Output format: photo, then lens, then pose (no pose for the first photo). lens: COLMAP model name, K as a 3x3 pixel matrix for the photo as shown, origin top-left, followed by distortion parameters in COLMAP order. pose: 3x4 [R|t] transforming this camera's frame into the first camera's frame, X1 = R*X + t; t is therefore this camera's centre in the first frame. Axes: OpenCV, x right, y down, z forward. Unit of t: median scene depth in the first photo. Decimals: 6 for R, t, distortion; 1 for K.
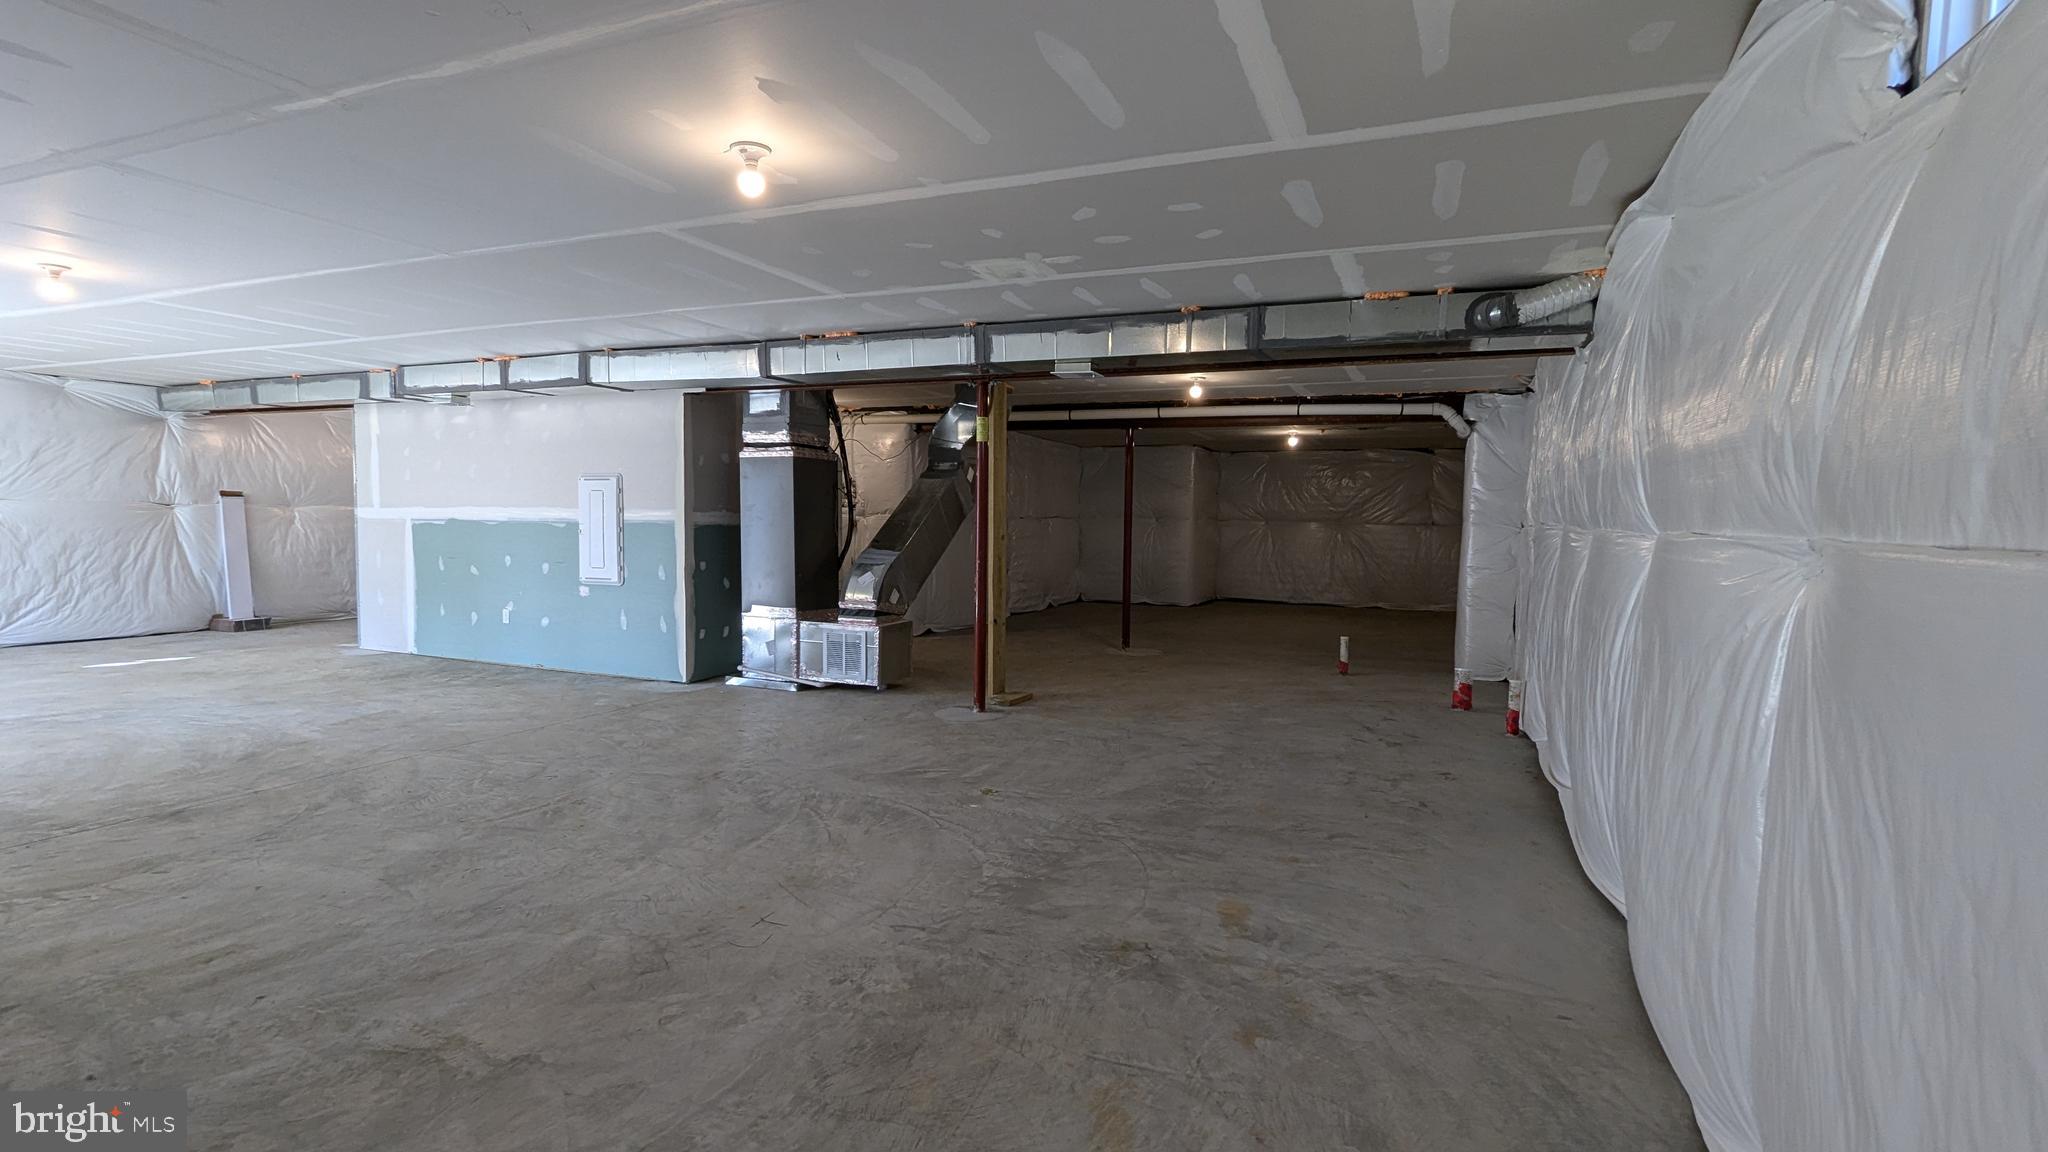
lens RADIAL K [[968.5, 0, 1017.4], [0, 968.5, 578.1], [0, 0, 1]] dist [-0.002782, 0.000147]
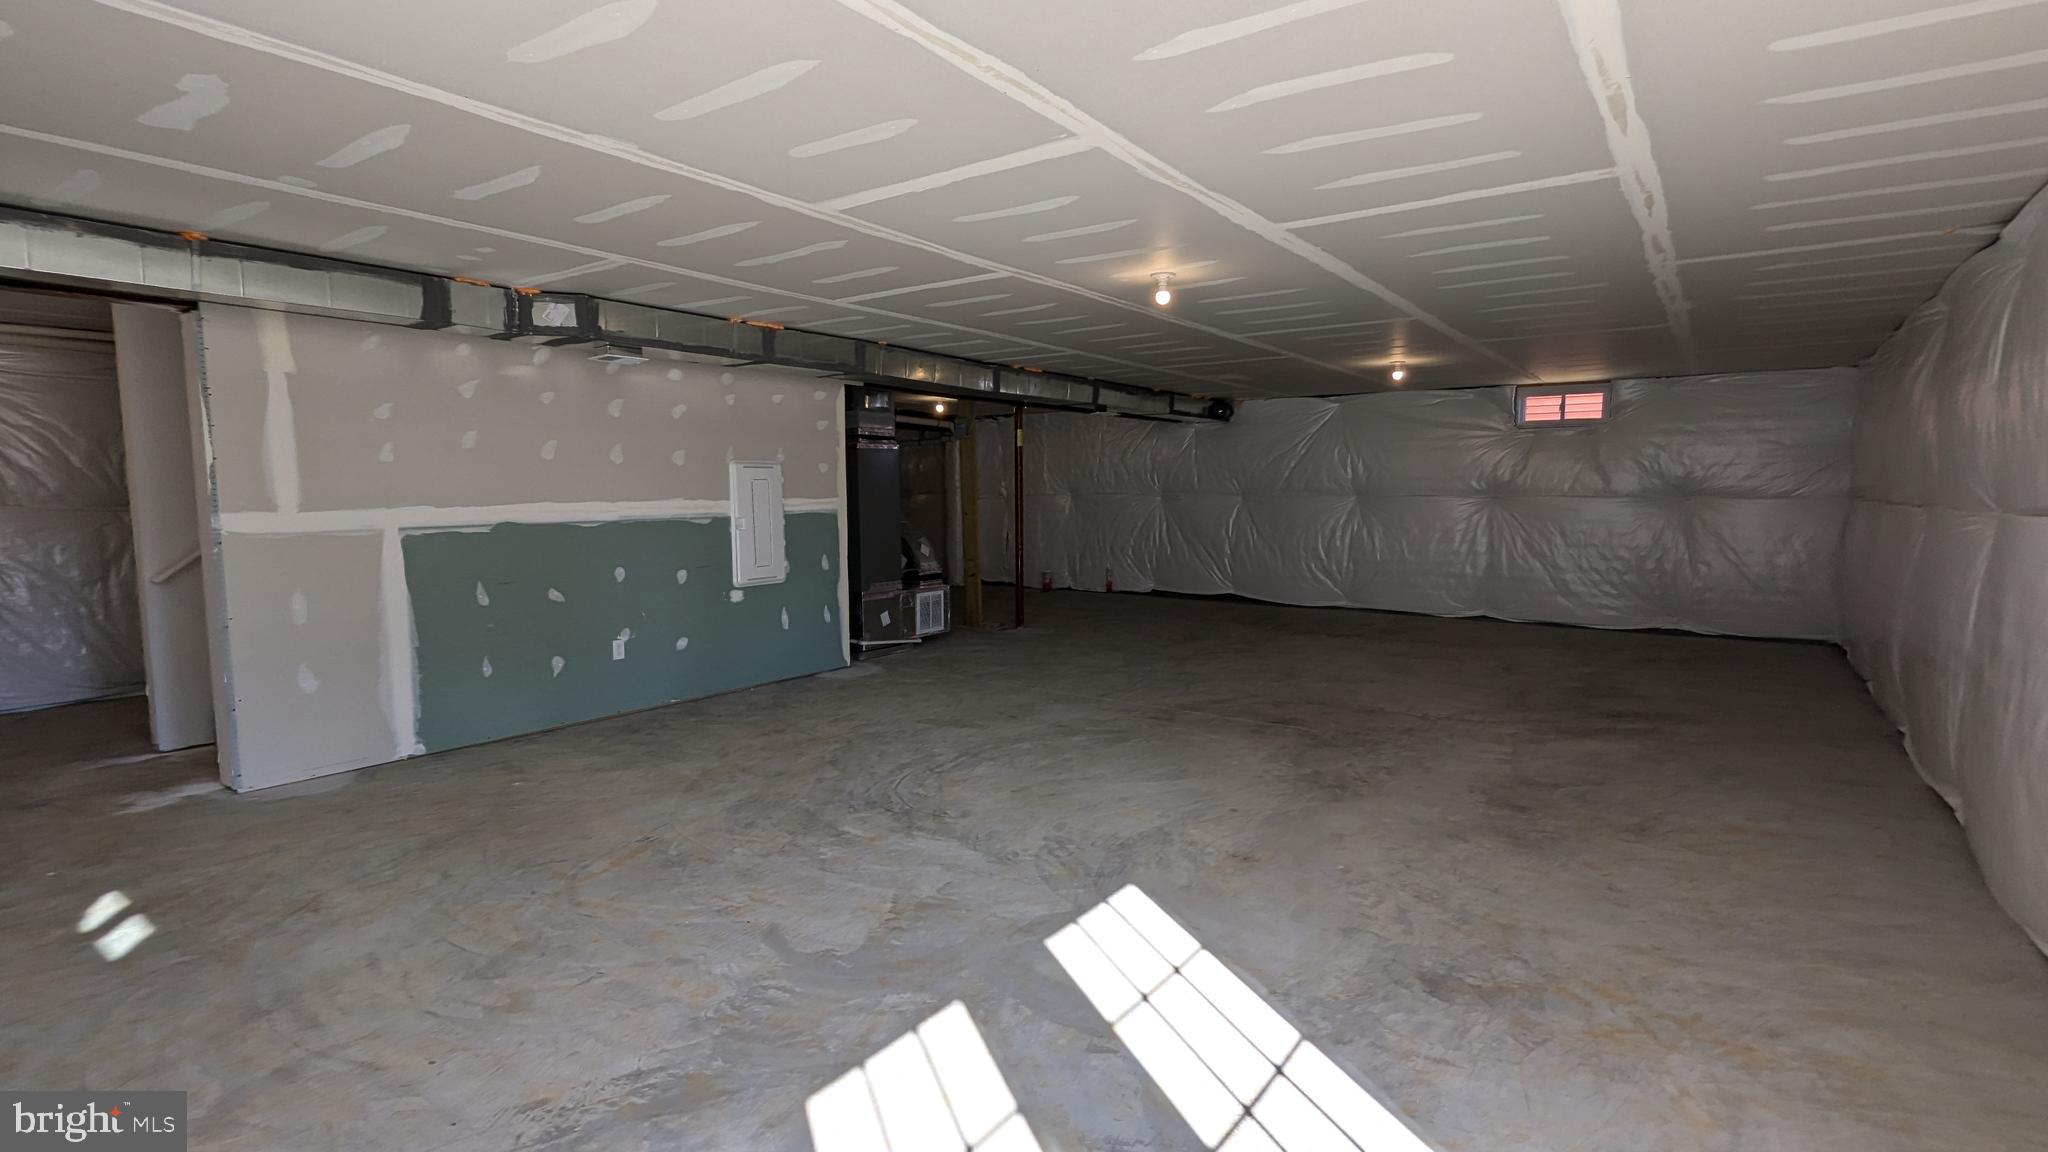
lens RADIAL K [[968.5, 0, 1017.4], [0, 968.5, 578.1], [0, 0, 1]] dist [-0.002782, 0.000147]
pose [[0.219958, -0.107337, 0.969586, -1.231206], [0.069013, 0.993150, 0.094289, -0.066841], [-0.973065, 0.046174, 0.225859, 0.560492]]
